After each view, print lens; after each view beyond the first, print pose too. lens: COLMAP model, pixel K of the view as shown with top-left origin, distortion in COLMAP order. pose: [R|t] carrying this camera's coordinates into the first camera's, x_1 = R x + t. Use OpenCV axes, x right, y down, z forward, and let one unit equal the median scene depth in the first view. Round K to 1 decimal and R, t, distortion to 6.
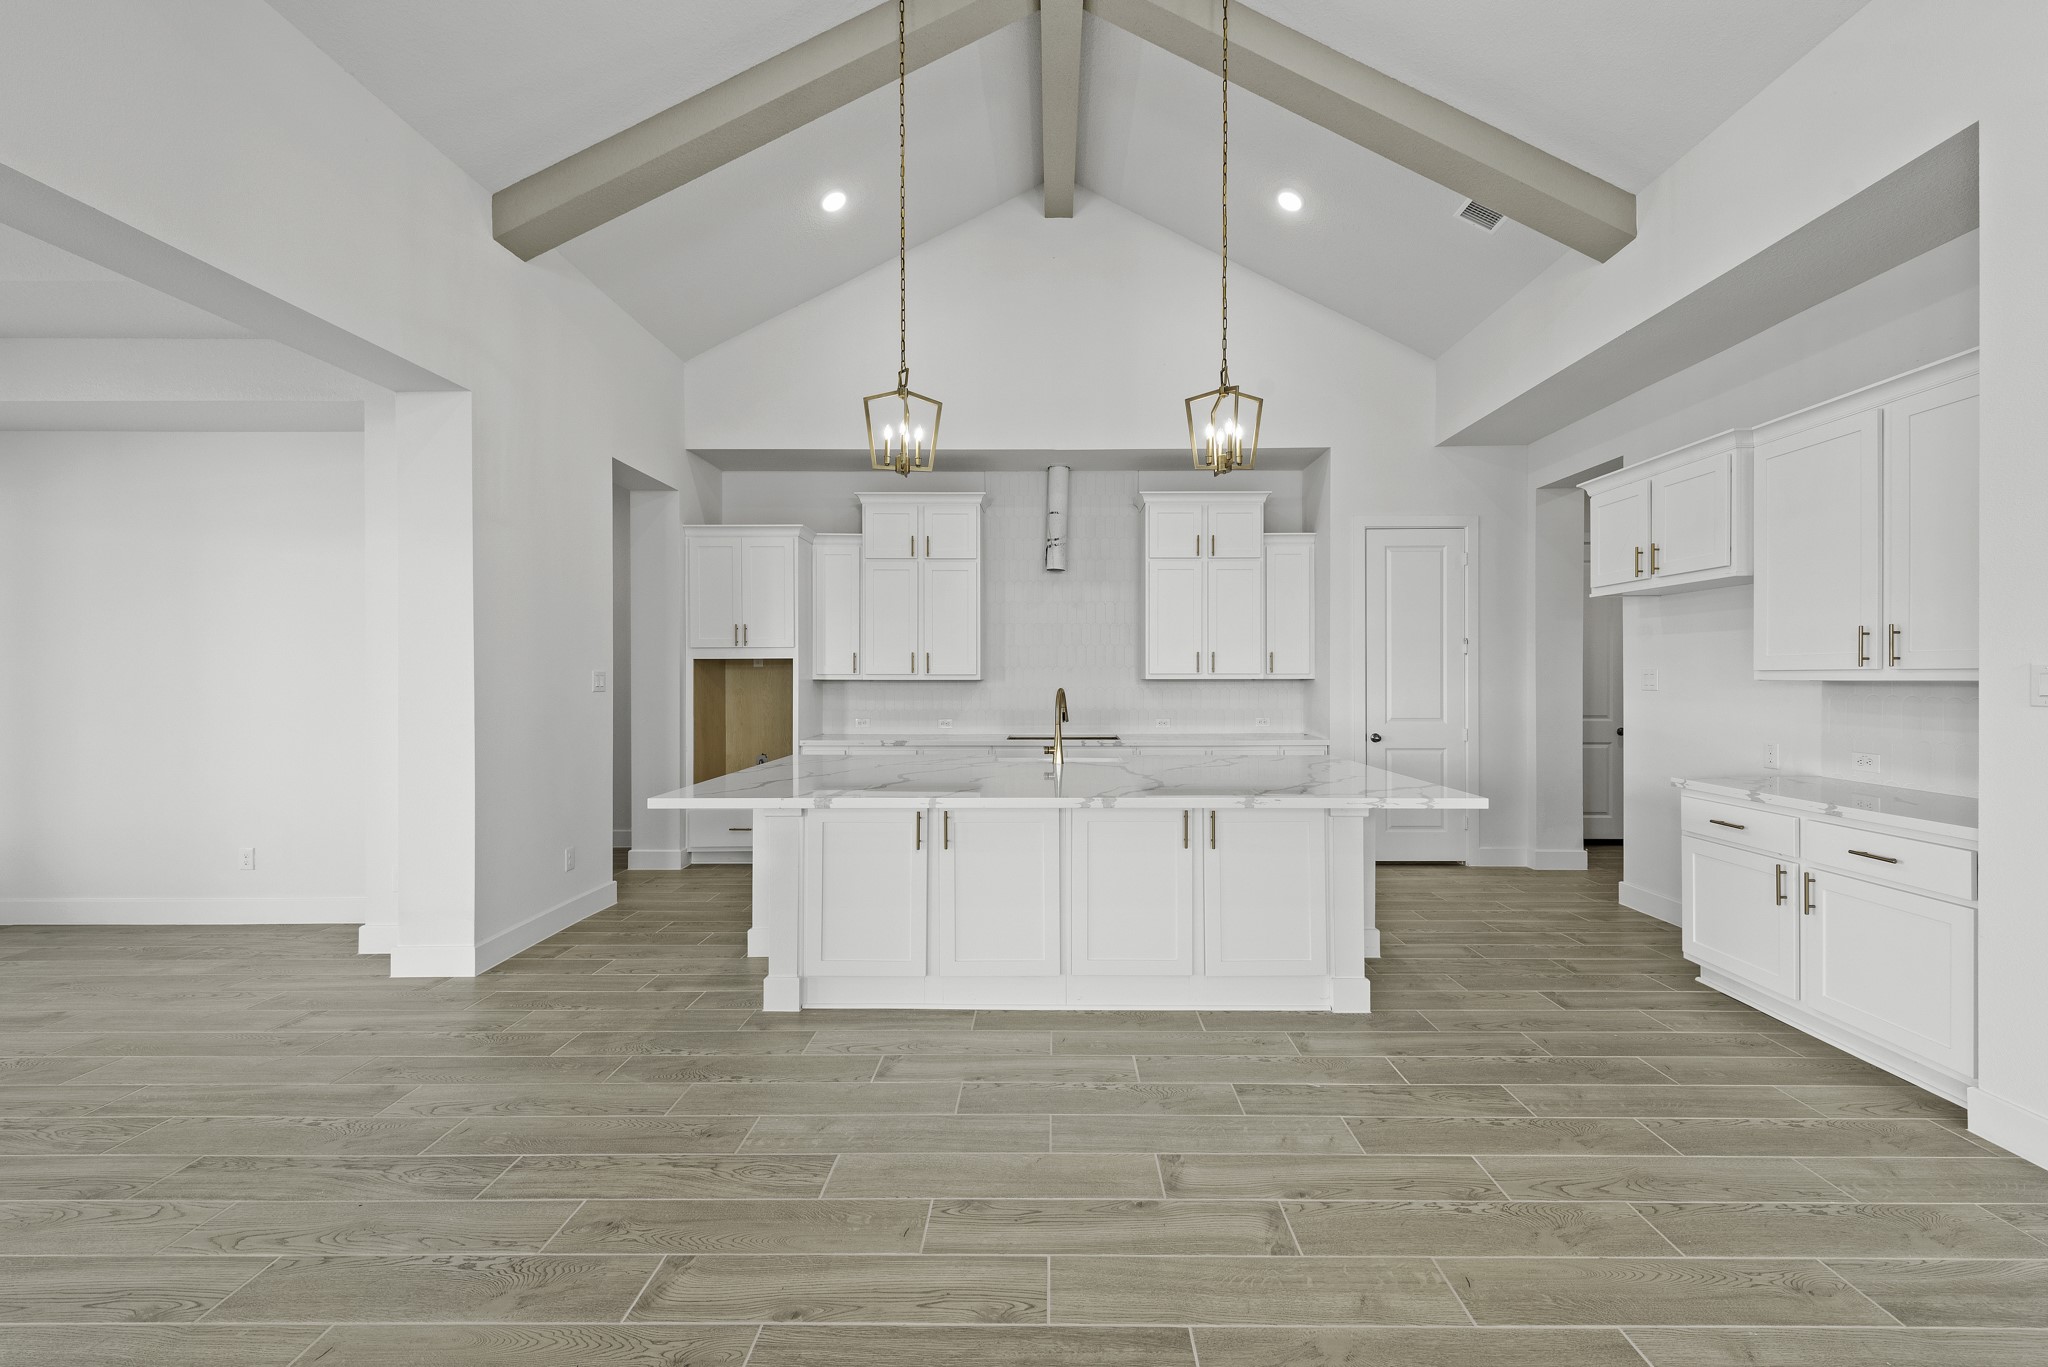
lens RADIAL K [[811.9, 0, 1039.1], [0, 811.9, 680.6], [0, 0, 1]] dist [0.010502, -0.002409]
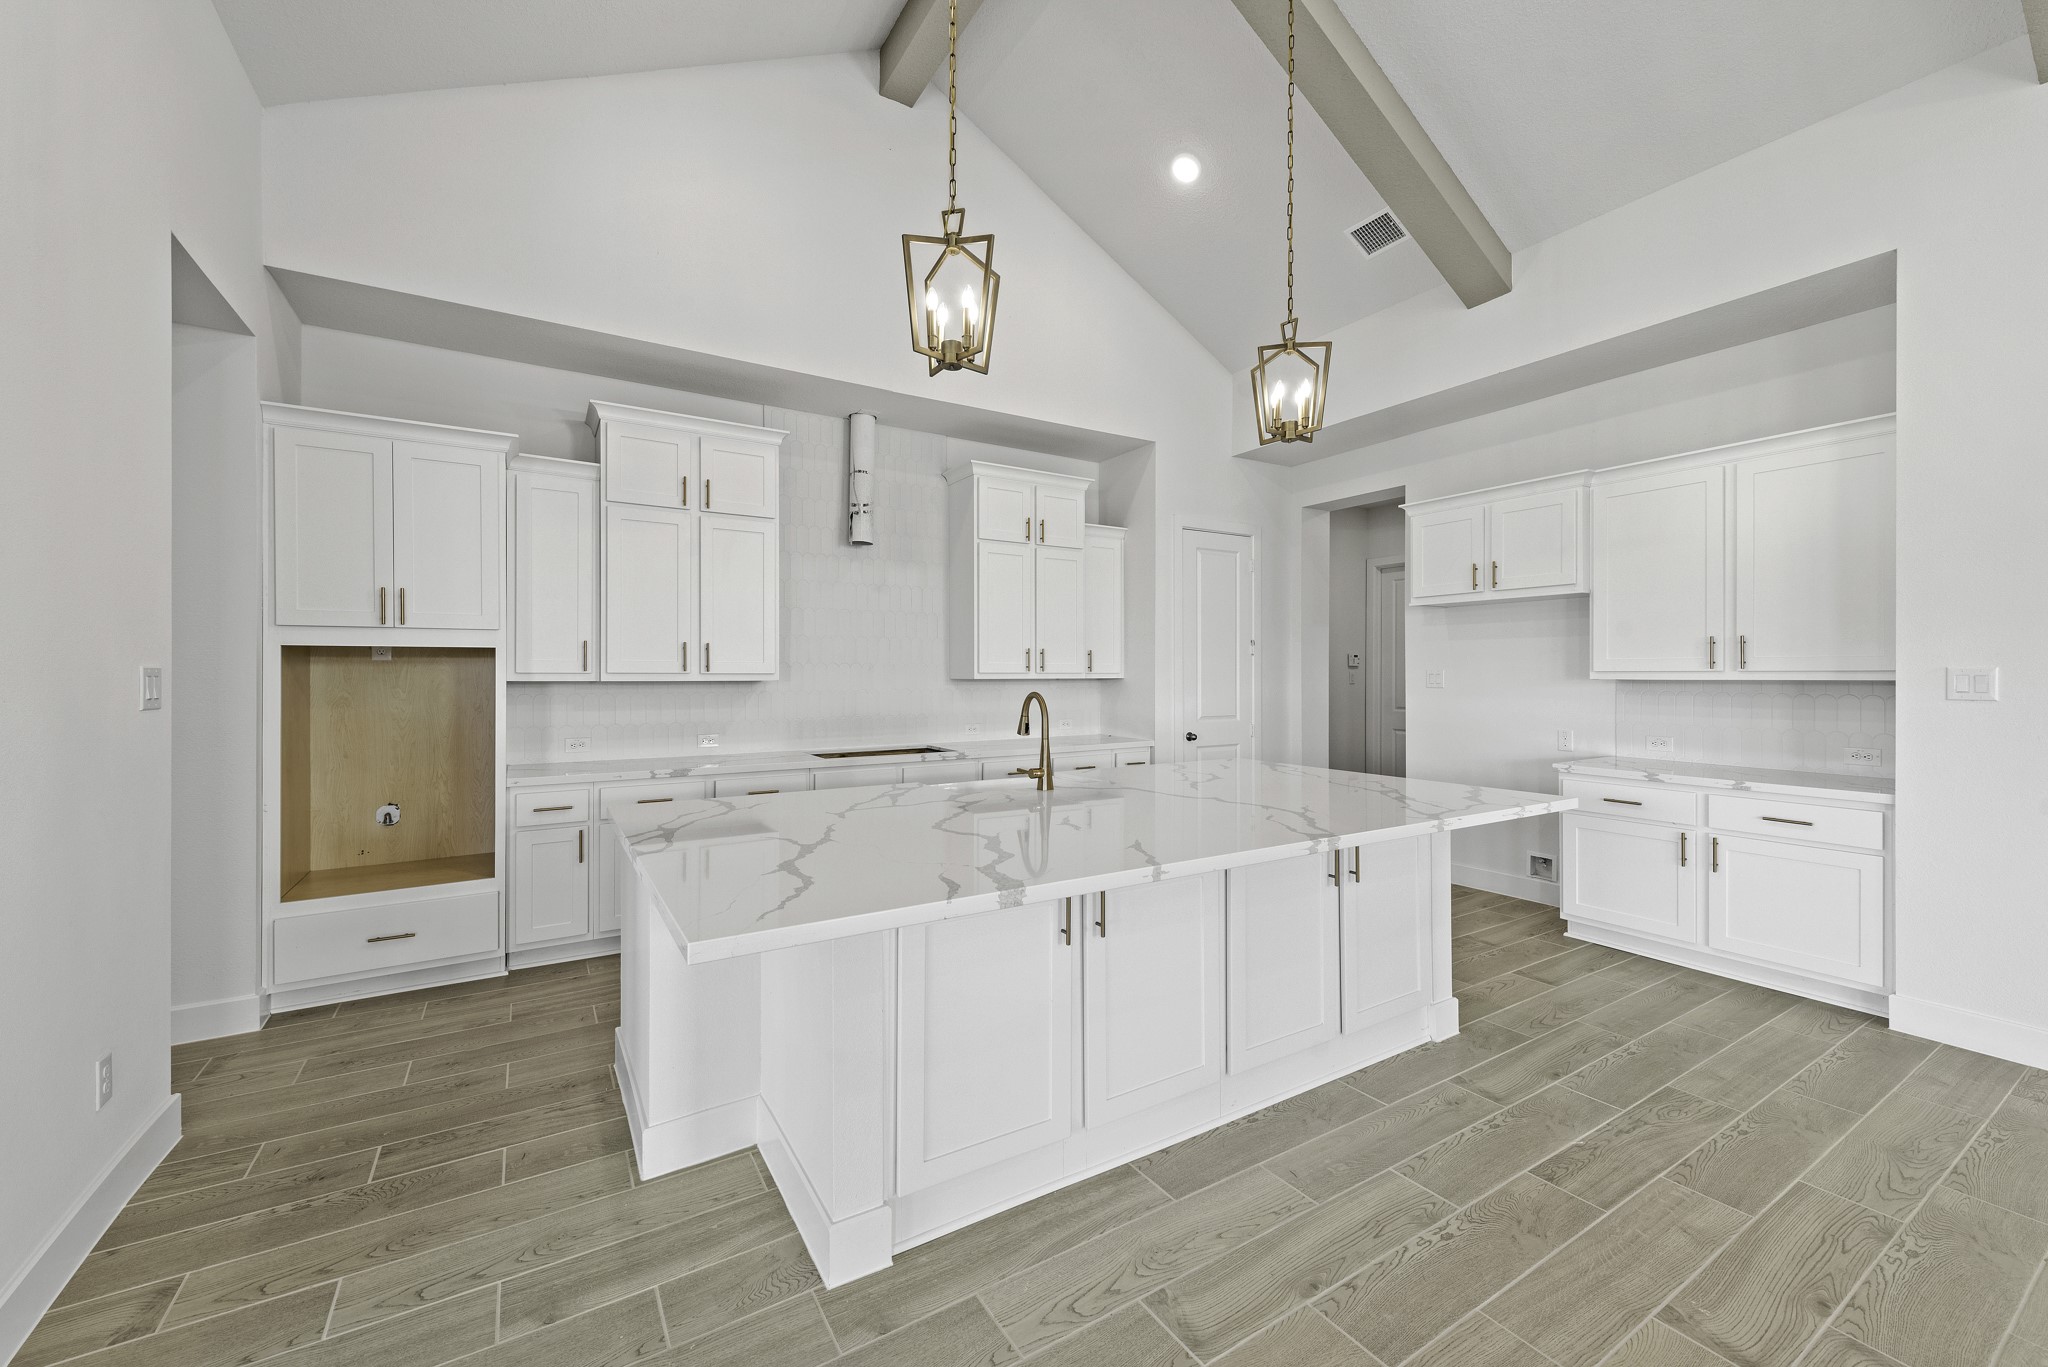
lens RADIAL K [[811.9, 0, 1022.7], [0, 811.9, 673.0], [0, 0, 1]] dist [0.010502, -0.002409]
pose [[0.848631, 0.001659, 0.528983, -0.334421], [0.002331, 0.999974, -0.006877, -0.002642], [-0.528980, 0.007069, 0.848605, 0.297120]]
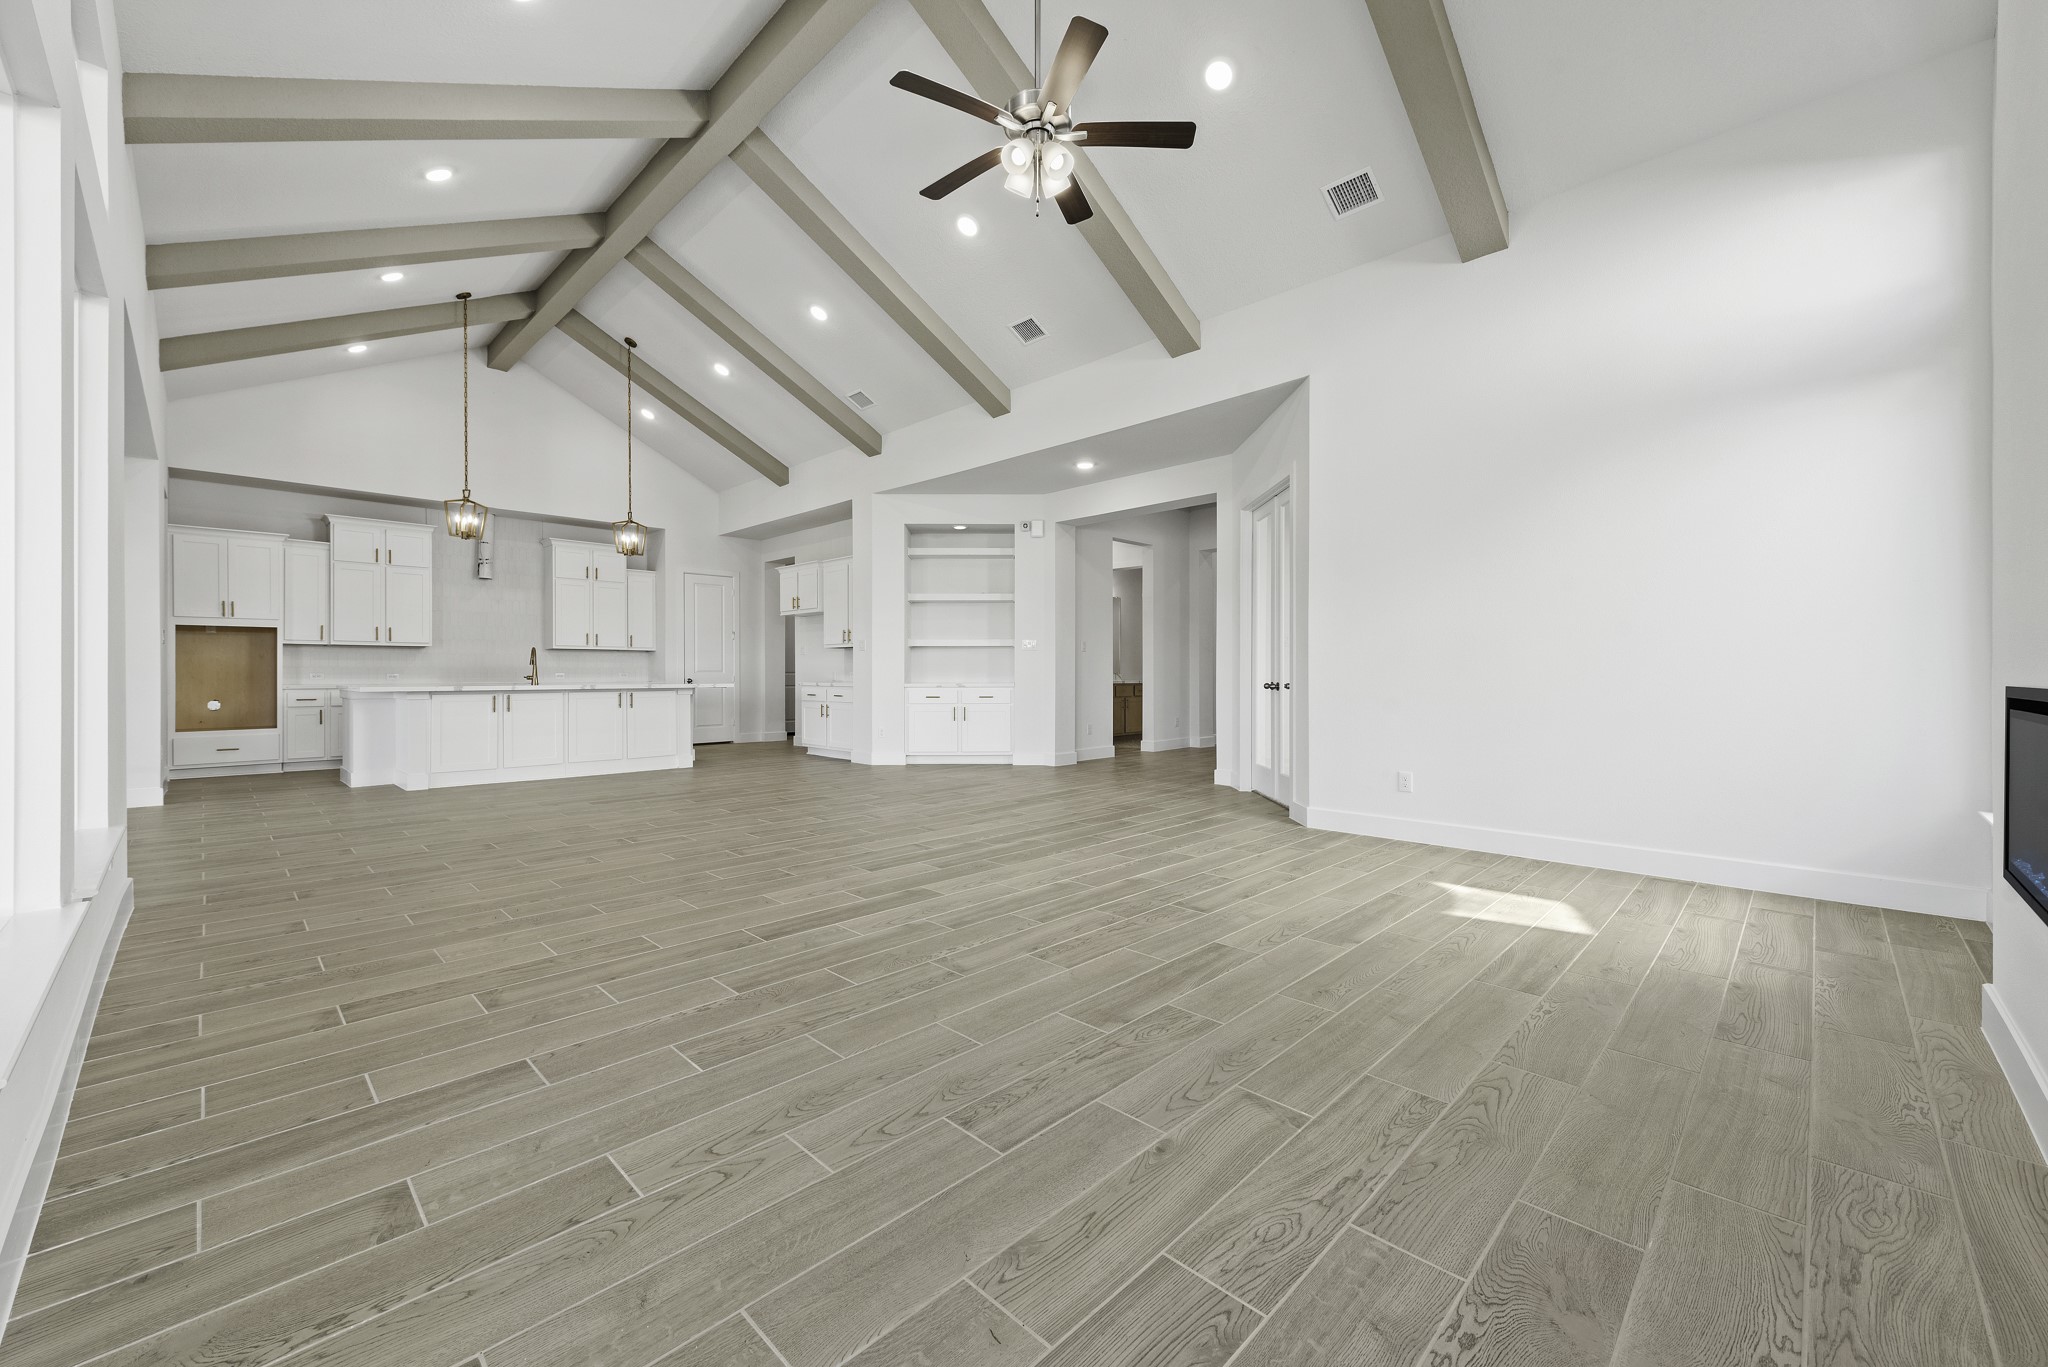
lens RADIAL K [[811.9, 0, 1030.3], [0, 811.9, 670.4], [0, 0, 1]] dist [0.010502, -0.002409]
pose [[0.686519, 0.000982, 0.727111, -0.502624], [0.004181, 0.999977, -0.005298, 0.068665], [-0.727100, 0.006677, 0.686500, -1.058609]]
